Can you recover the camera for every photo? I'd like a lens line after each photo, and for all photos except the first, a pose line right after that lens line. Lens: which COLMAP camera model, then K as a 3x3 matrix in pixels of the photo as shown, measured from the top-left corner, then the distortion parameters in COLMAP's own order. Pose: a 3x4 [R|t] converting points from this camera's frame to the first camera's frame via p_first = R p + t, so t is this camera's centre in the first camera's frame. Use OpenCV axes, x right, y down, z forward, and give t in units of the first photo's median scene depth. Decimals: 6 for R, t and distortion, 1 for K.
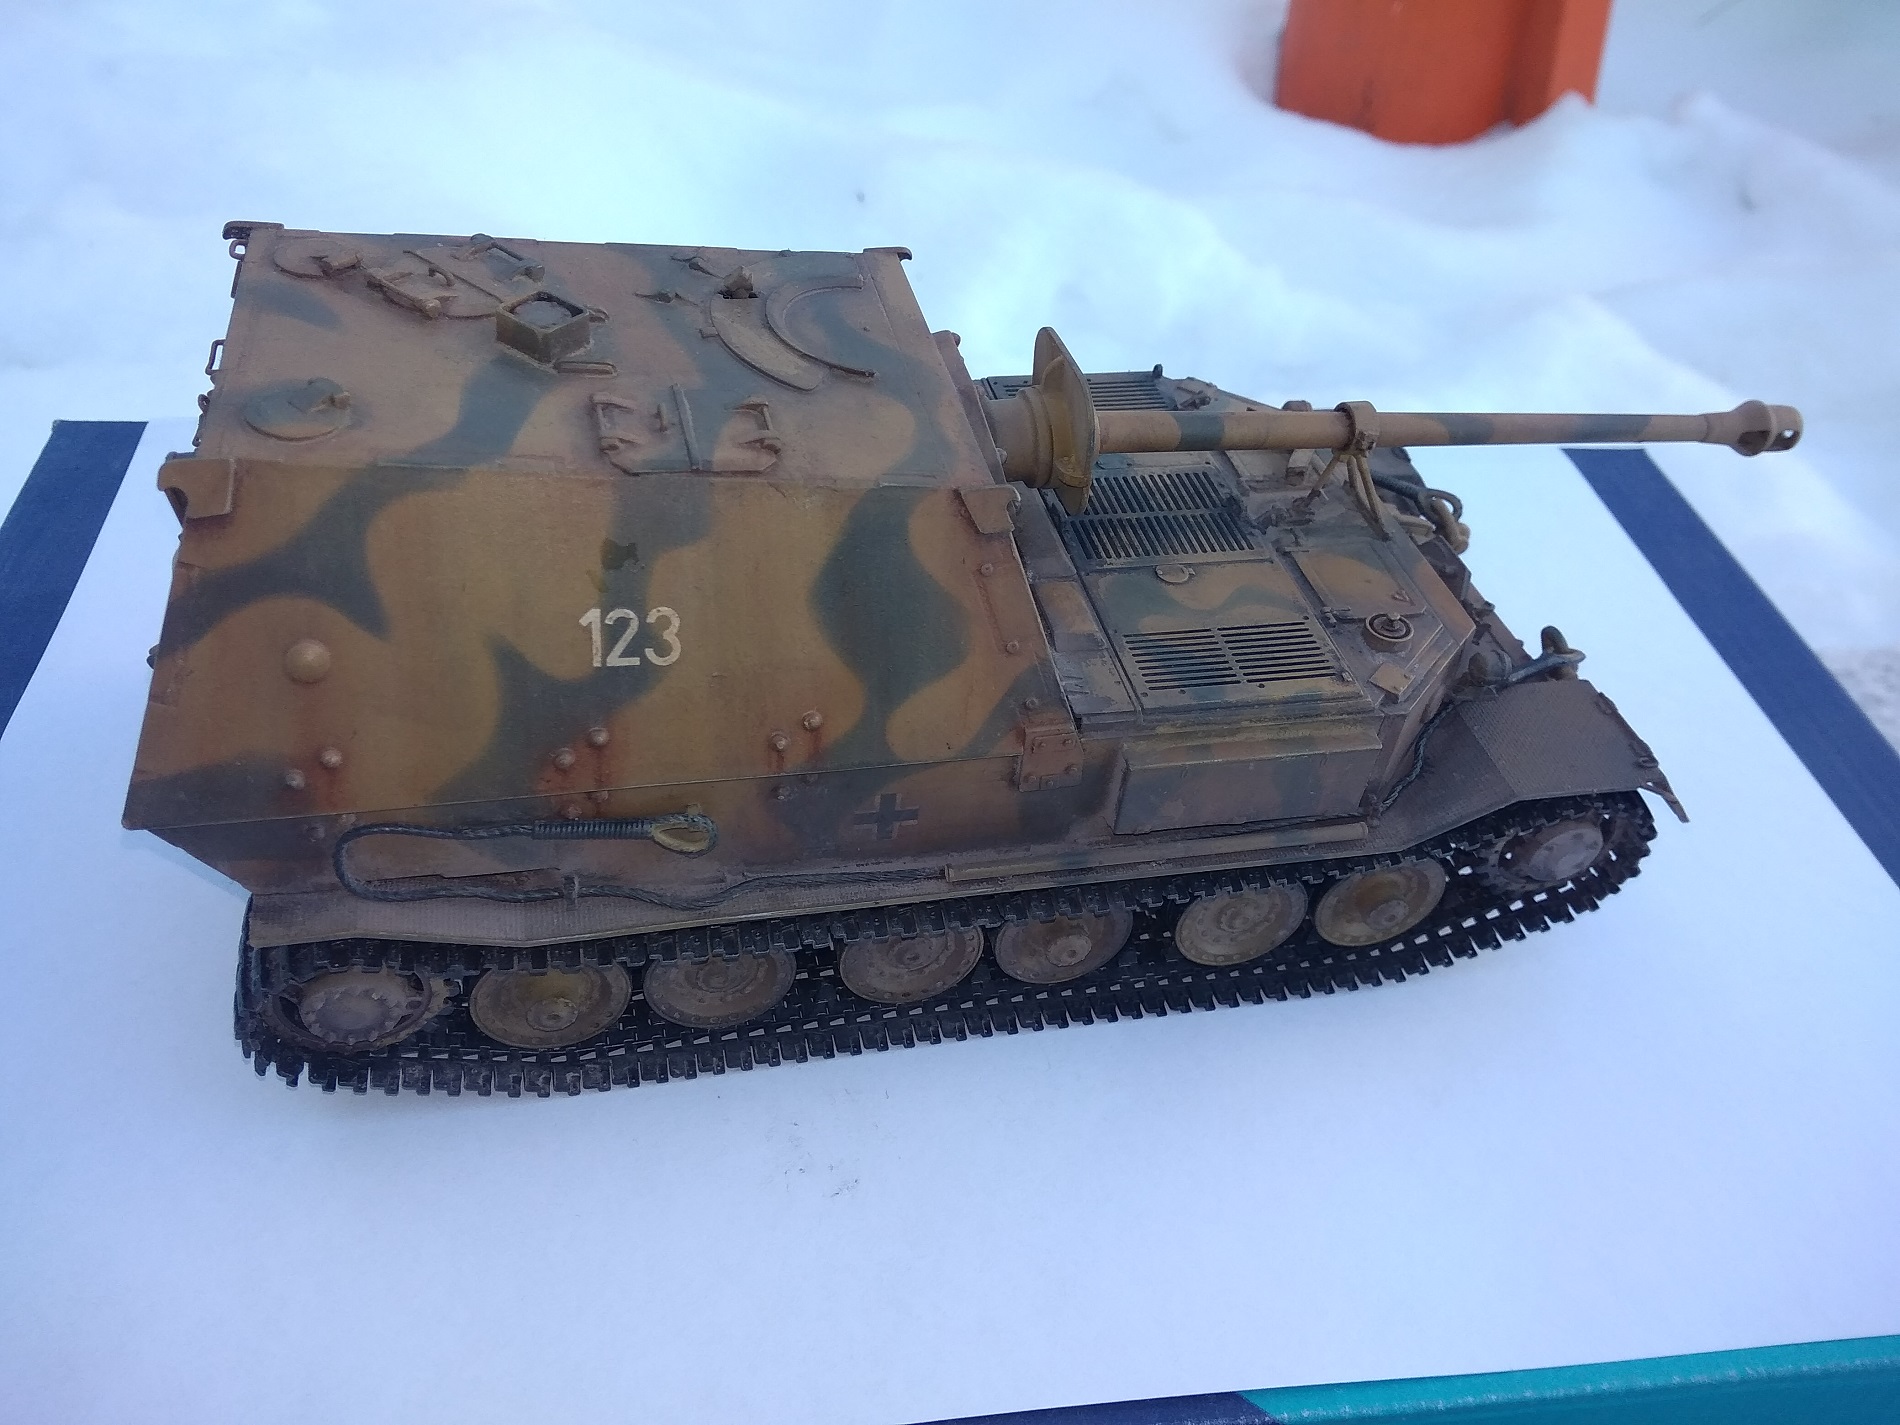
lens RADIAL K [[1583.4, 0, 950.0], [0, 1583.4, 712.5], [0, 0, 1]] dist [0.092168, -0.177592]
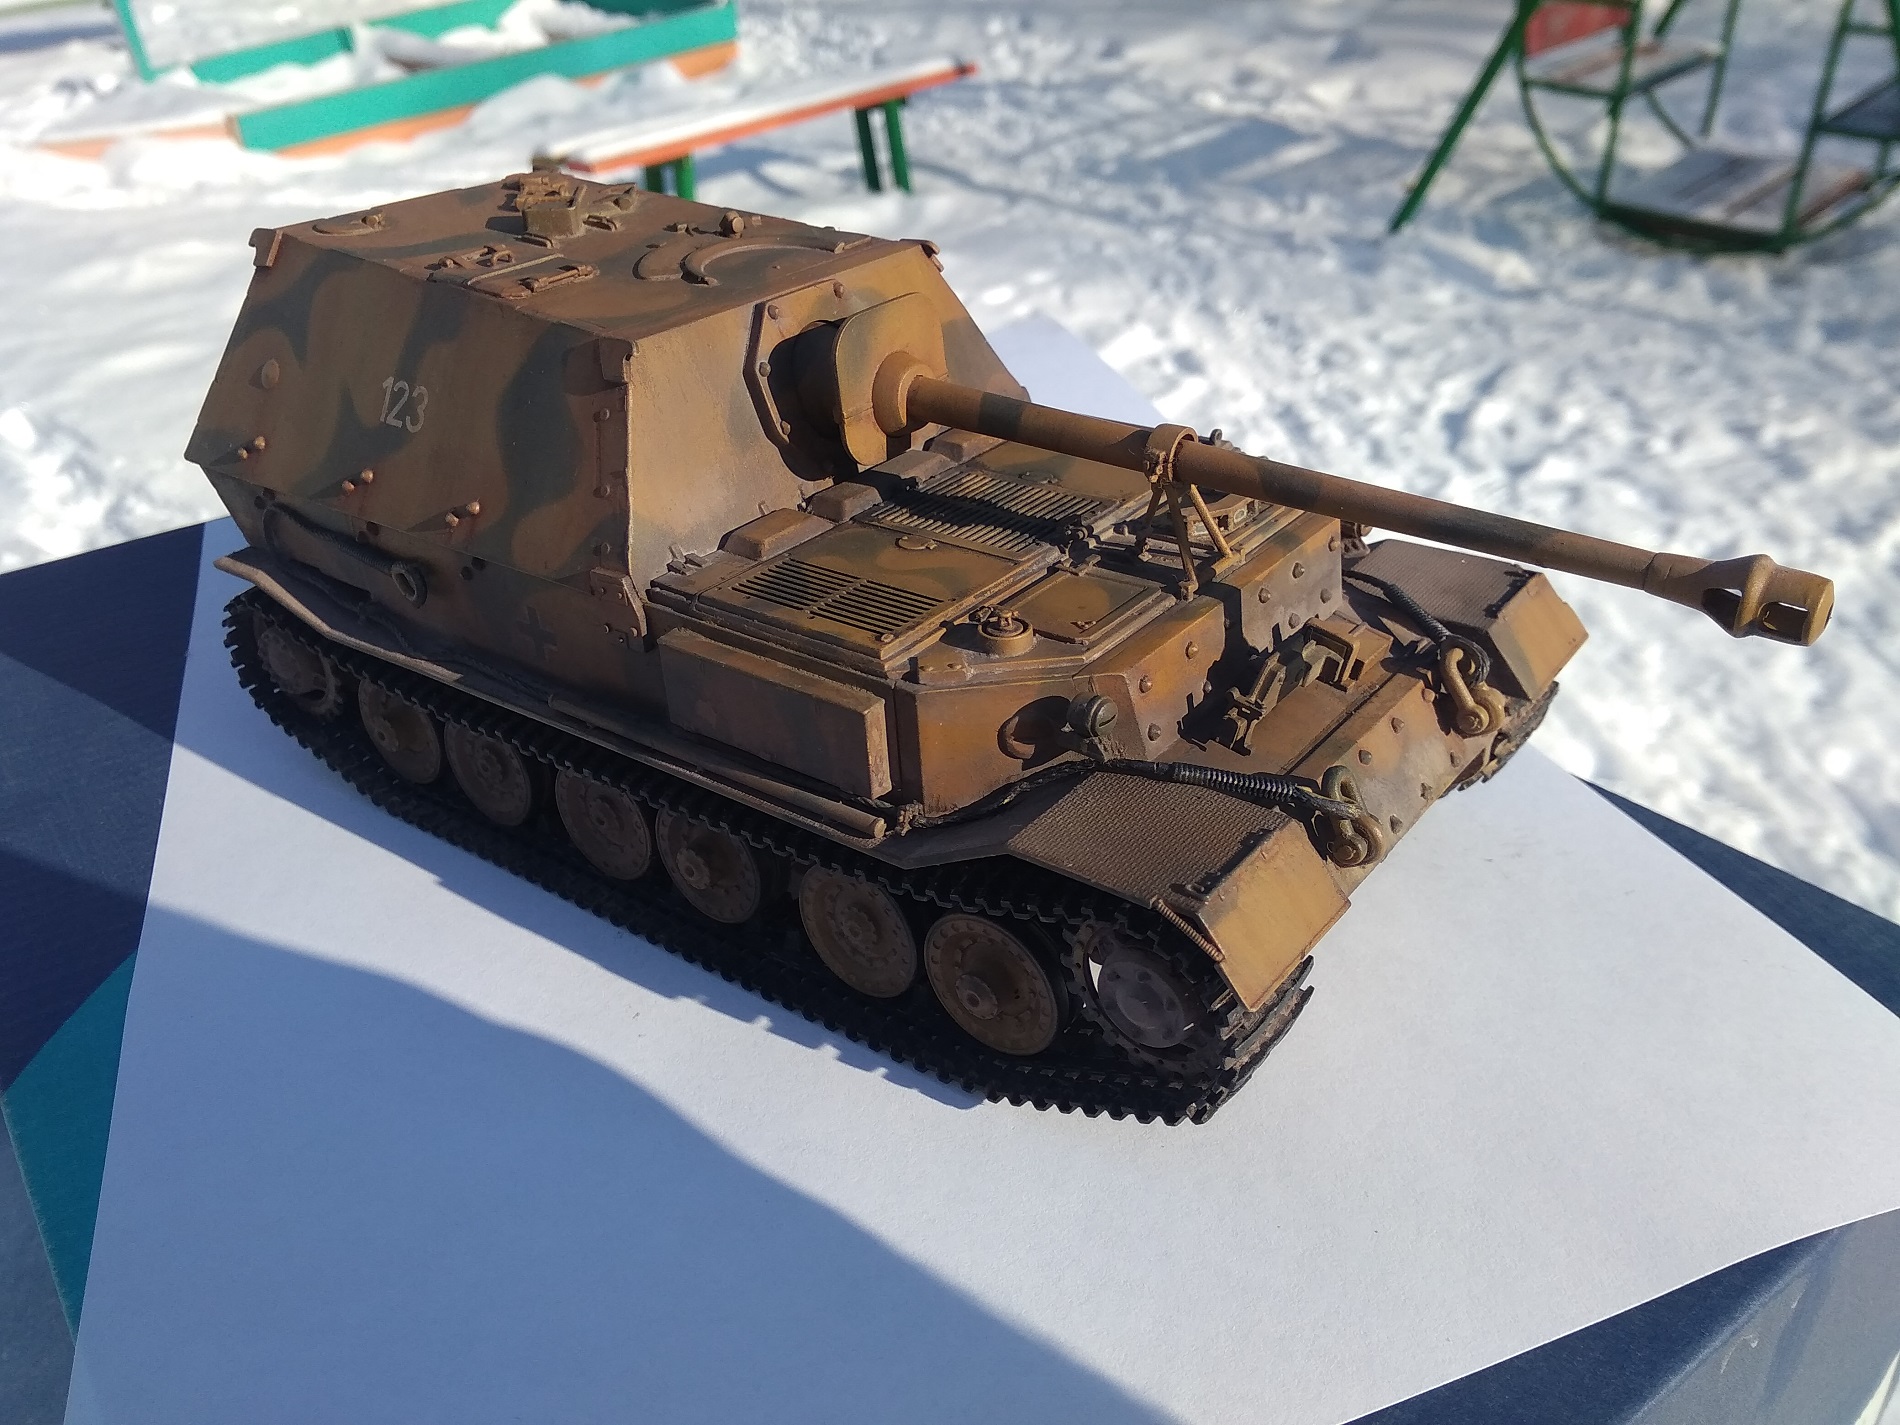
lens RADIAL K [[1583.4, 0, 950.0], [0, 1583.4, 712.5], [0, 0, 1]] dist [0.092168, -0.177592]
pose [[0.632754, 0.263538, -0.728128, 1.022213], [-0.422416, 0.905548, -0.039332, 0.039312], [0.648990, 0.332460, 0.684312, 0.459583]]
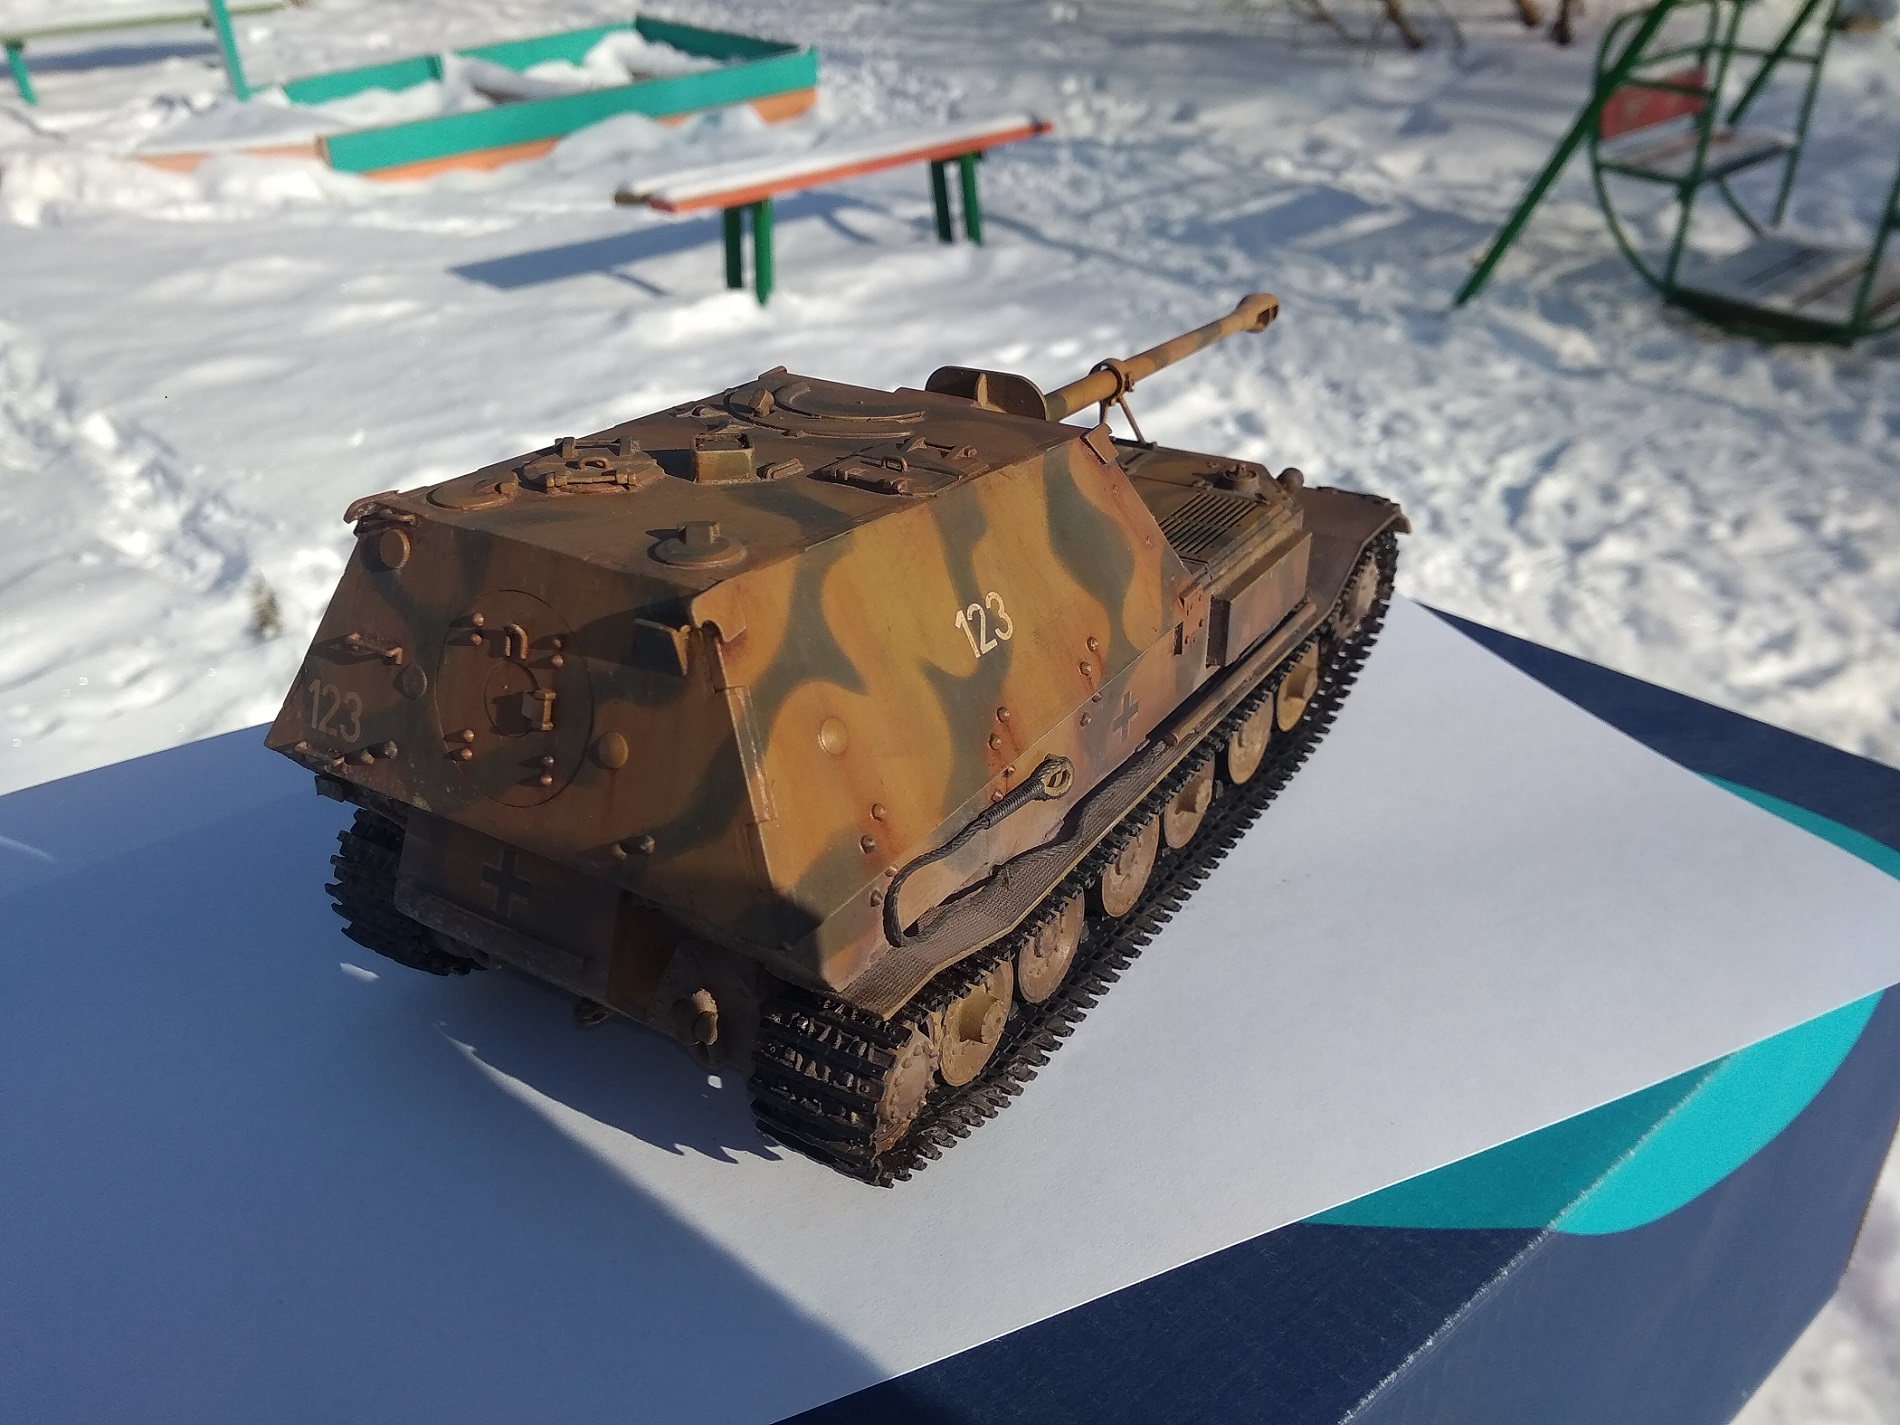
lens RADIAL K [[1583.4, 0, 950.0], [0, 1583.4, 712.5], [0, 0, 1]] dist [0.092168, -0.177592]
pose [[0.710299, -0.426438, 0.560024, -0.854918], [0.525635, 0.850497, -0.019059, 0.015827], [-0.468171, 0.307906, 0.828257, 0.054823]]
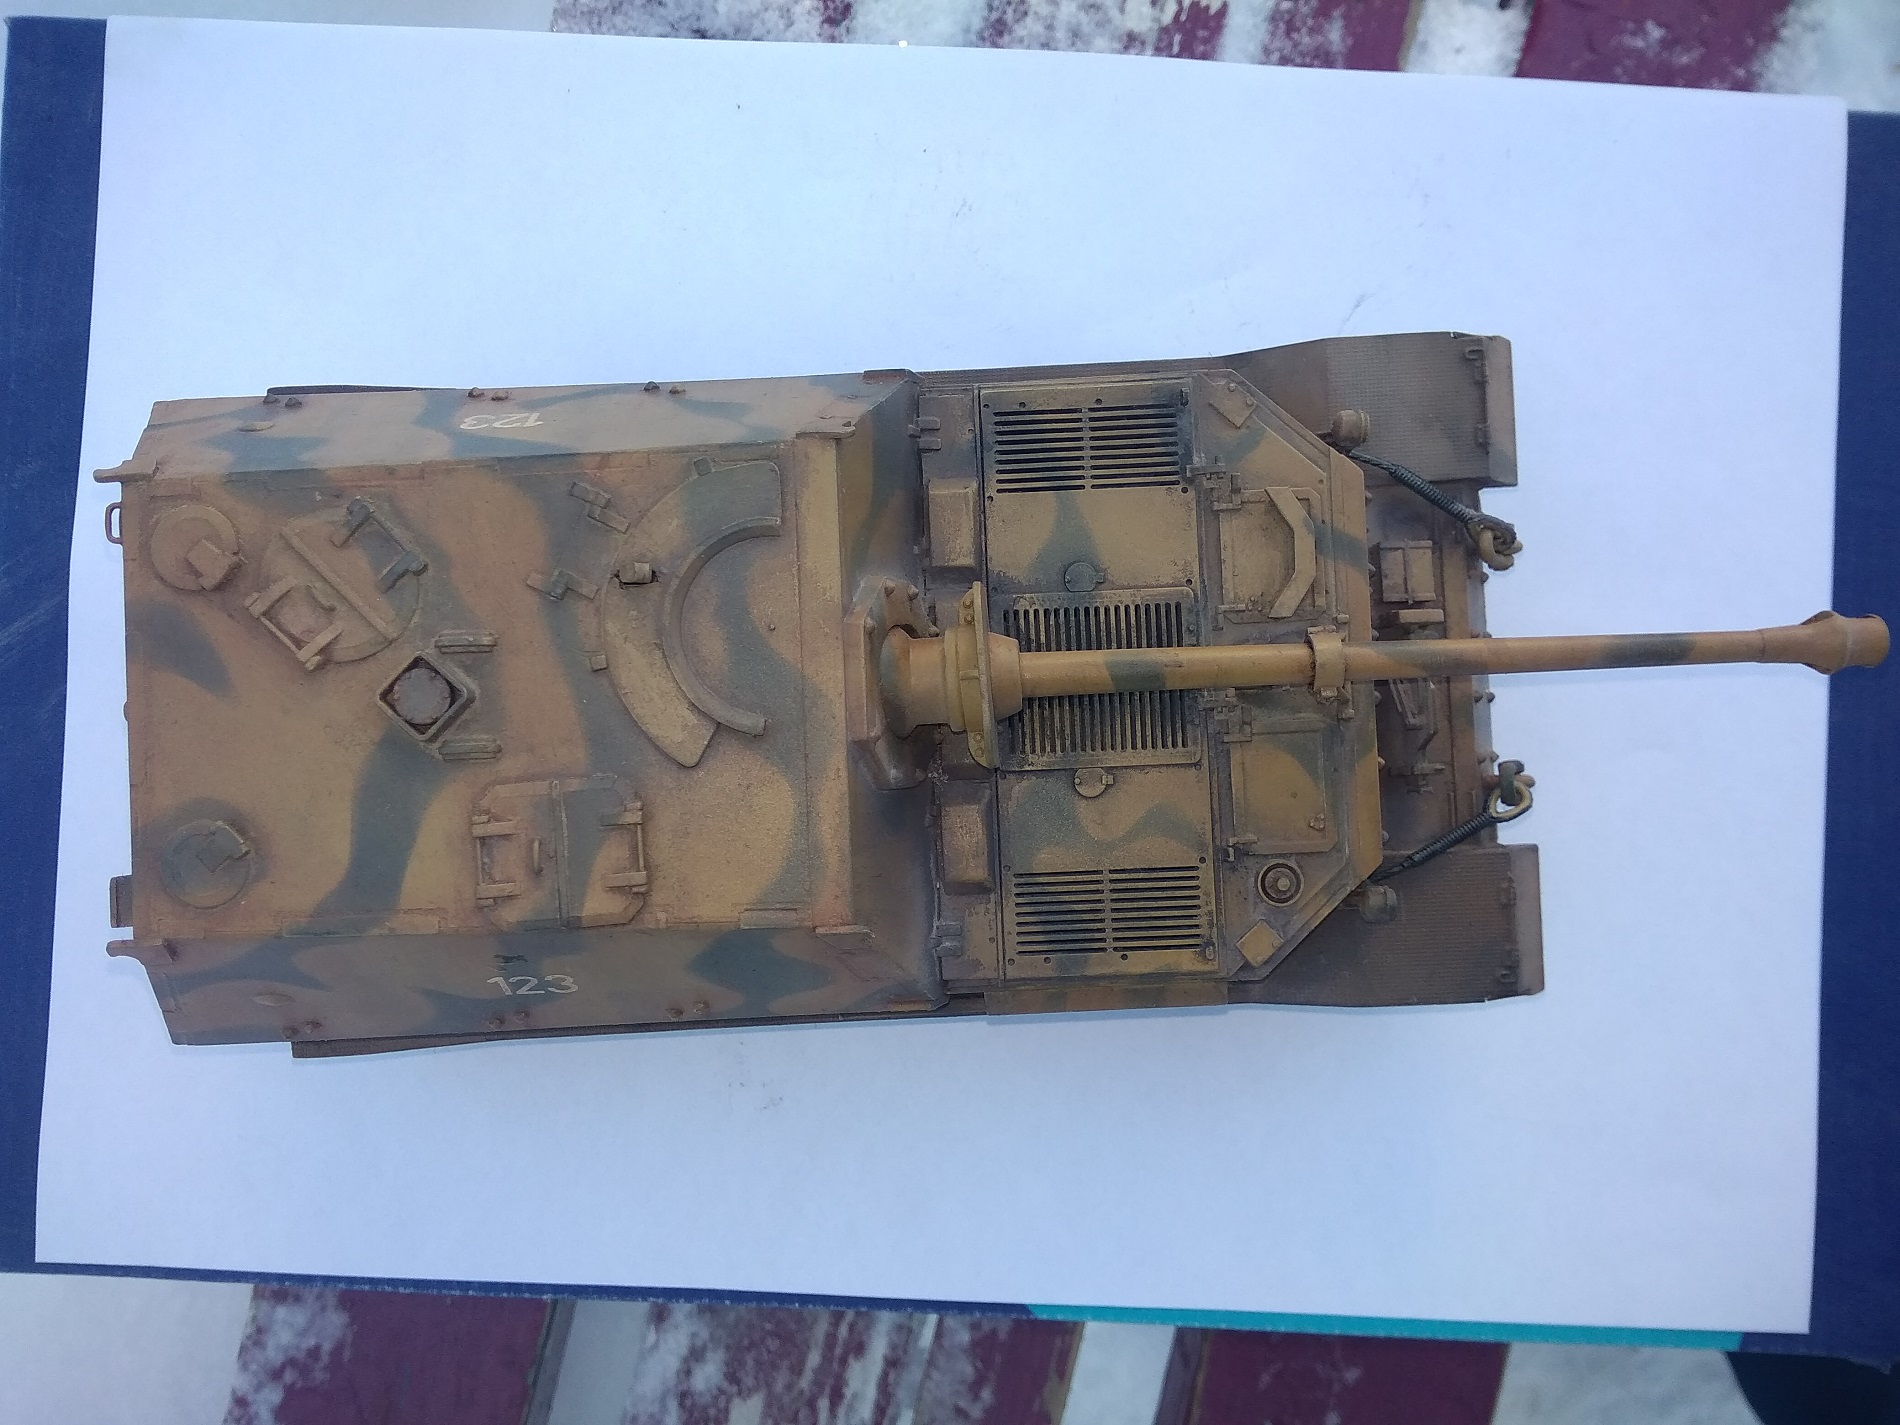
lens RADIAL K [[1583.4, 0, 950.0], [0, 1583.4, 712.5], [0, 0, 1]] dist [0.092168, -0.177592]
pose [[0.980743, 0.172315, -0.091925, 0.161216], [-0.050106, 0.676931, 0.734339, -0.994753], [0.188765, -0.715592, 0.672530, 0.392606]]
